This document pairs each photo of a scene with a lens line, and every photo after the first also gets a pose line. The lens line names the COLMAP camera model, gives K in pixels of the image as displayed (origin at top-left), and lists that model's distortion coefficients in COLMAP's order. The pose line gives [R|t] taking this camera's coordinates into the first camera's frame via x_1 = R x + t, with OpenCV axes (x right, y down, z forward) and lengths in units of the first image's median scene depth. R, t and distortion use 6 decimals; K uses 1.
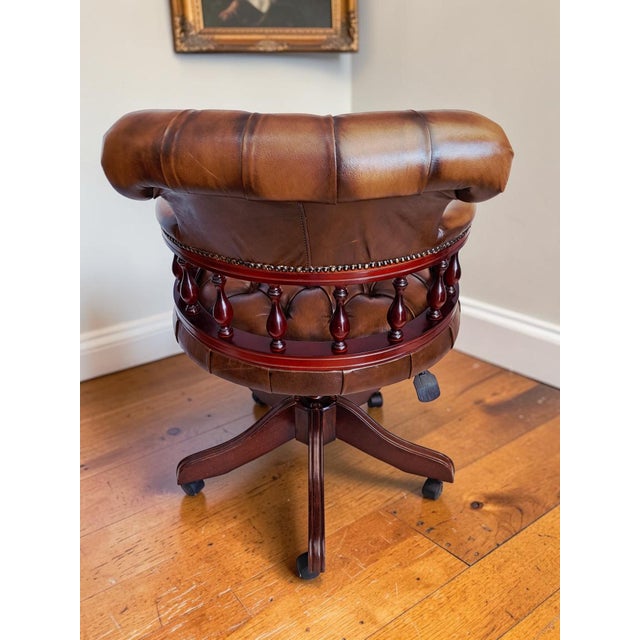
lens RADIAL K [[483.4, 0, 319.3], [0, 483.4, 314.3], [0, 0, 1]] dist [-0.023781, -0.021259]
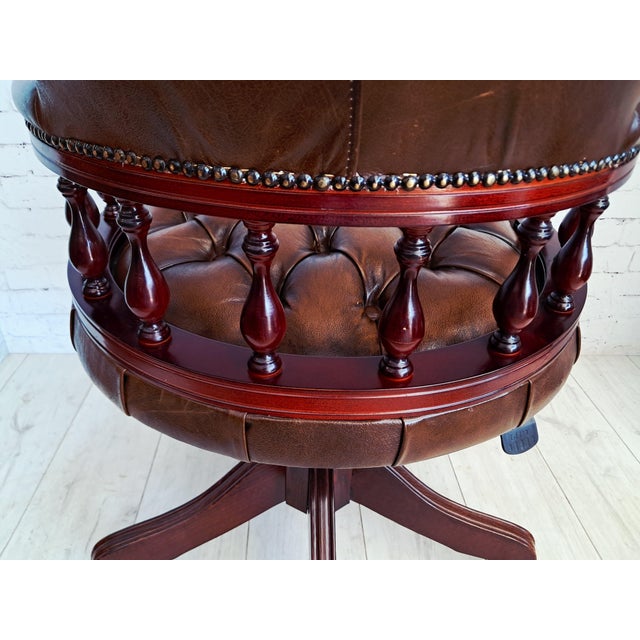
lens RADIAL K [[483.4, 0, 323.3], [0, 483.4, 315.8], [0, 0, 1]] dist [-0.023781, -0.021259]
pose [[0.998114, 0.009659, 0.060630, -0.057007], [-0.010661, 0.999812, 0.016224, 0.008518], [-0.060462, -0.016840, 0.998028, 0.523835]]
